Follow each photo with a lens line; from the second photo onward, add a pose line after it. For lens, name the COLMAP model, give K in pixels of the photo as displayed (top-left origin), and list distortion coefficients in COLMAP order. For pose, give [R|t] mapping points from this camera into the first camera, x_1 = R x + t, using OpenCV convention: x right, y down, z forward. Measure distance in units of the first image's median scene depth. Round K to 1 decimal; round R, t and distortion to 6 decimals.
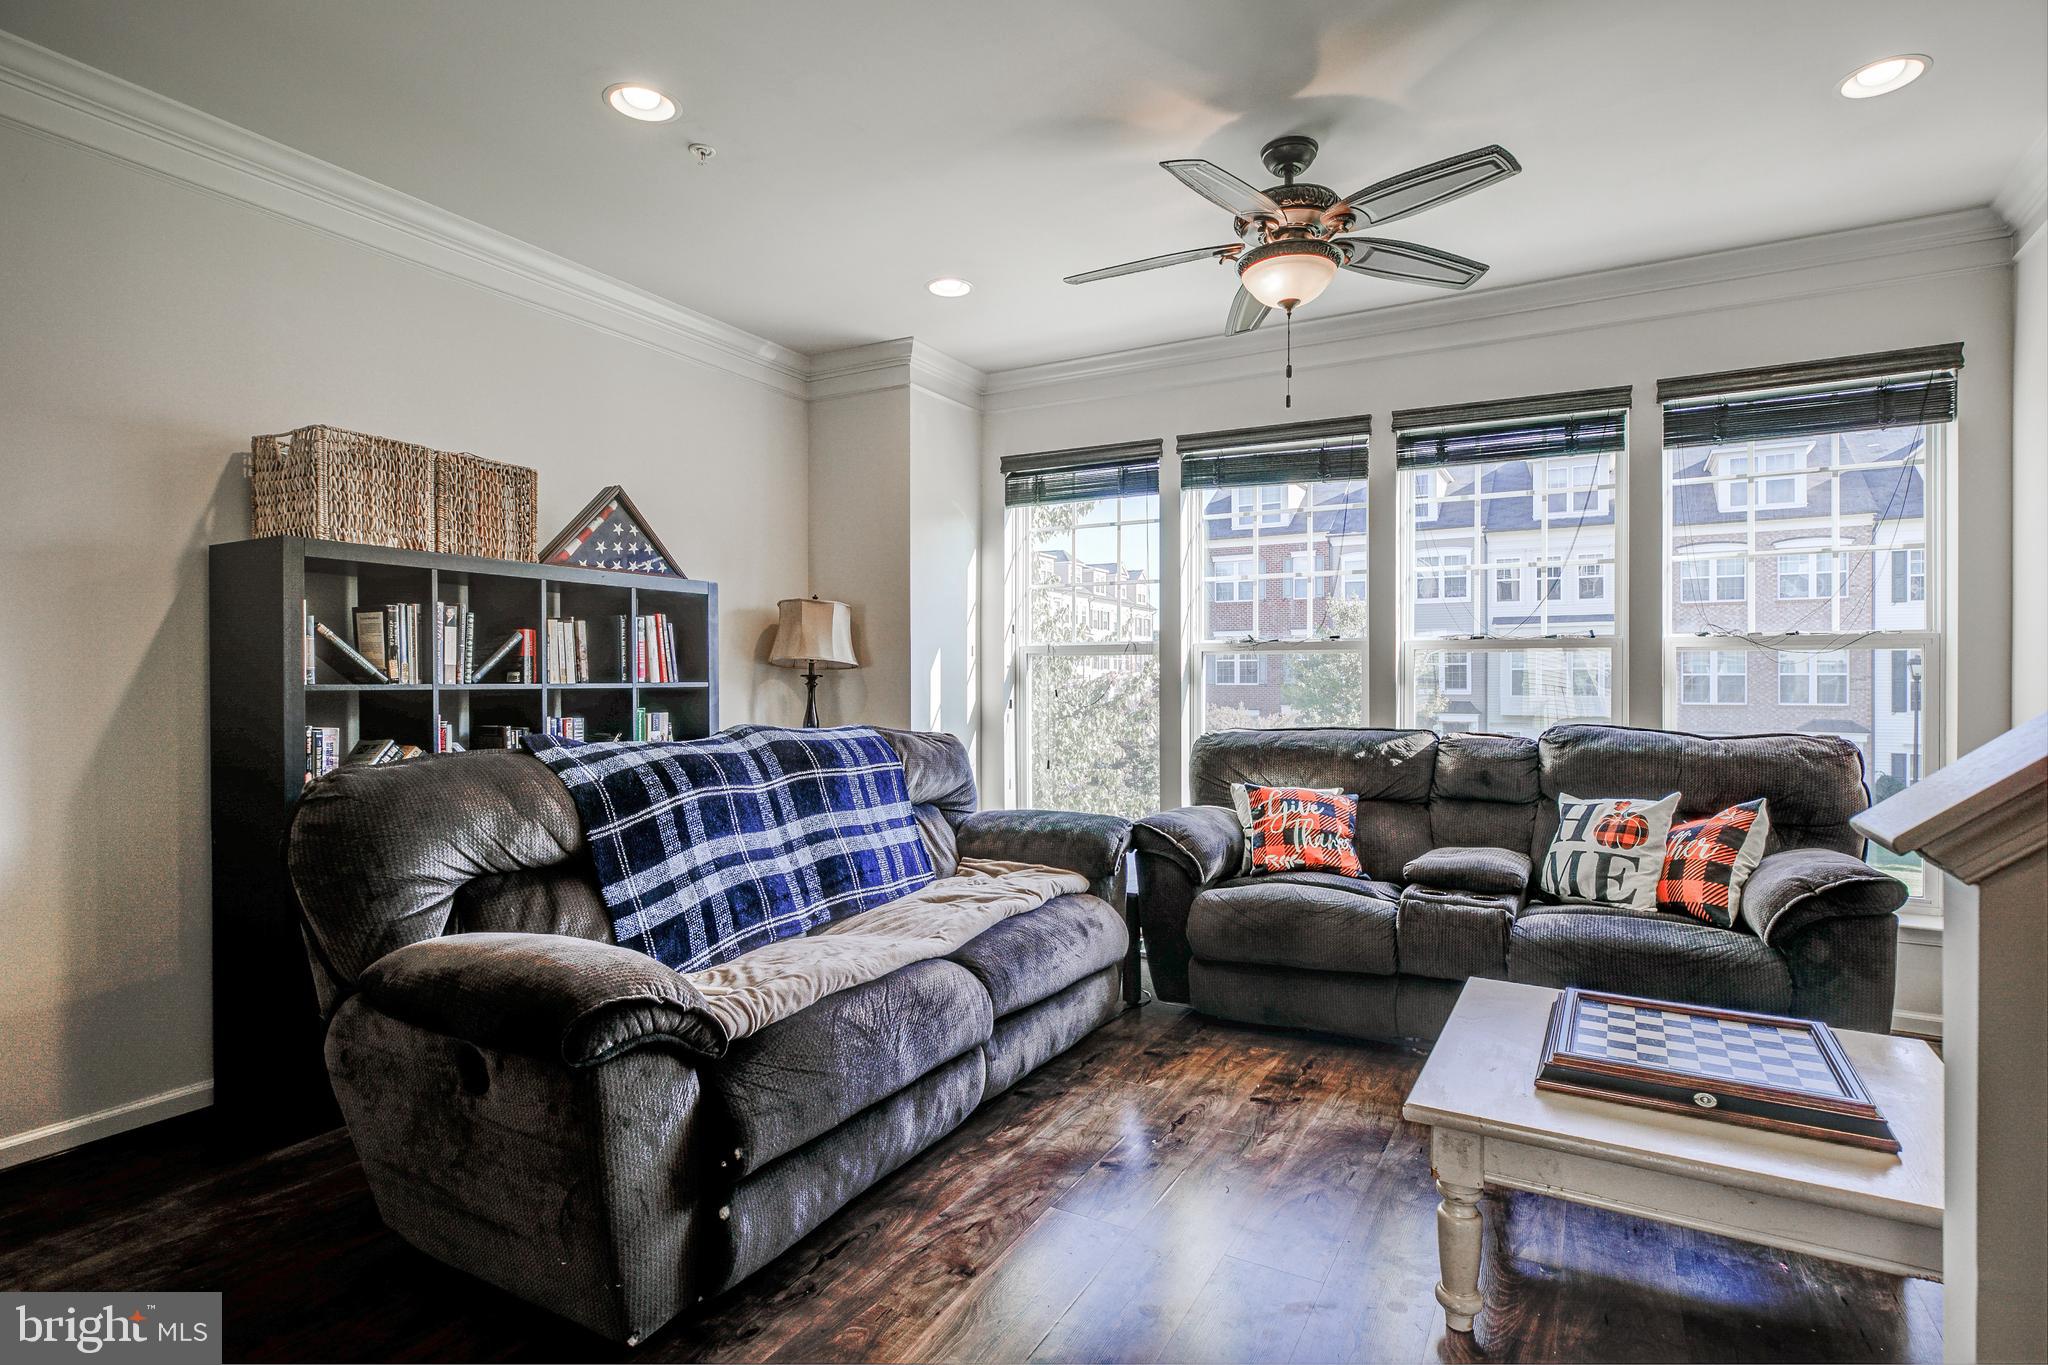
lens RADIAL K [[1020.5, 0, 1035.1], [0, 1020.5, 681.5], [0, 0, 1]] dist [-0.001849, 0.000229]
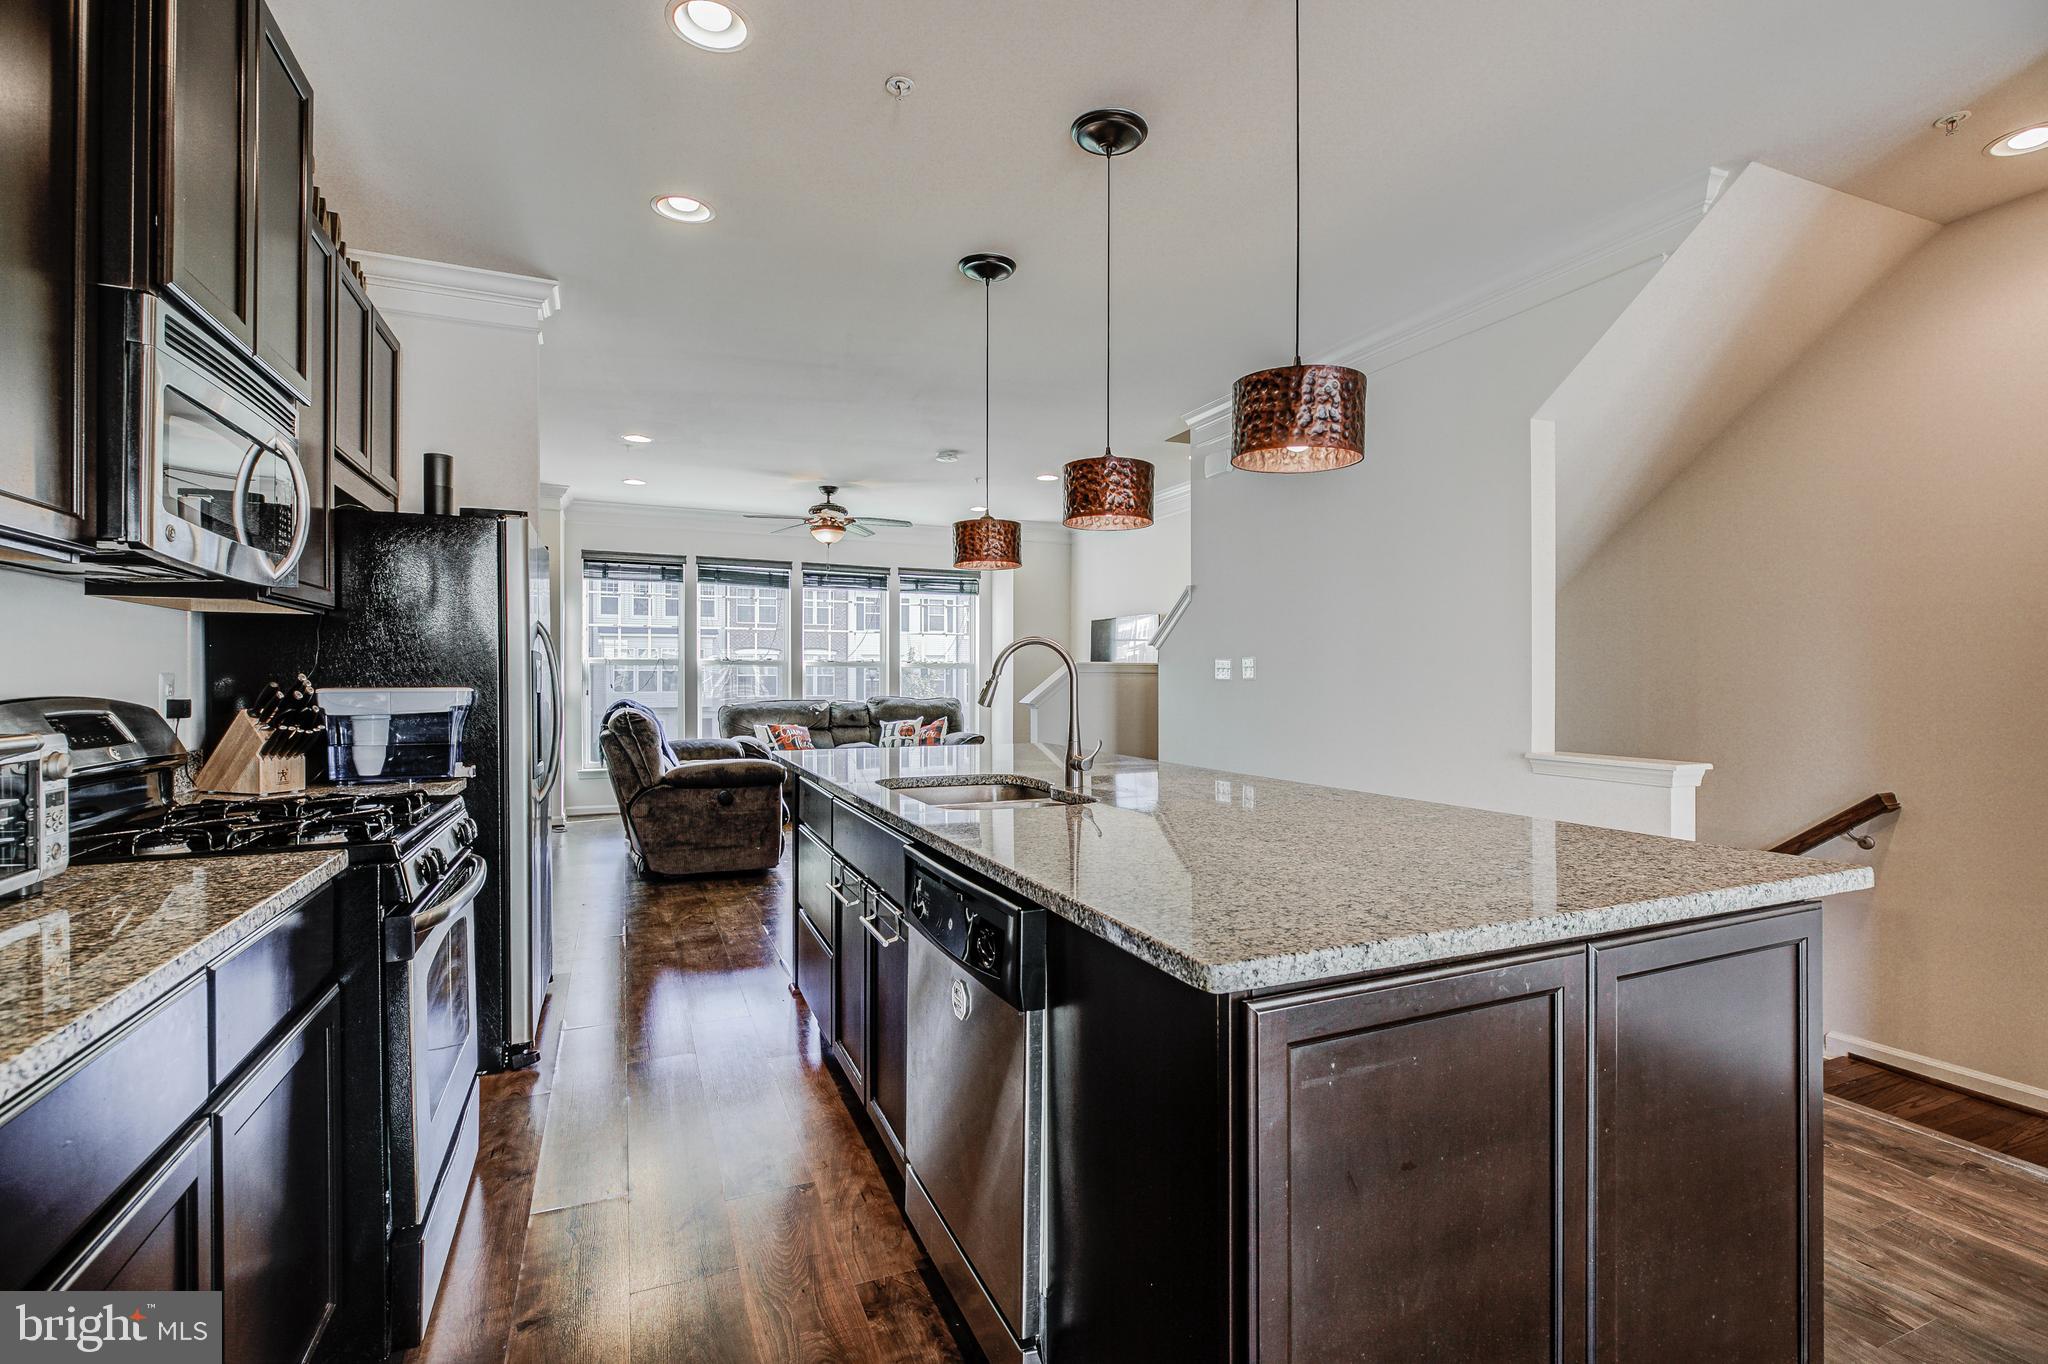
lens RADIAL K [[941.6, 0, 1037.6], [0, 941.6, 683.5], [0, 0, 1]] dist [-0.002216, -0.000697]
pose [[0.603041, -0.002493, 0.797706, -1.218624], [-0.000198, 0.999995, 0.003275, 0.001680], [-0.797710, -0.002133, 0.603037, -0.834746]]
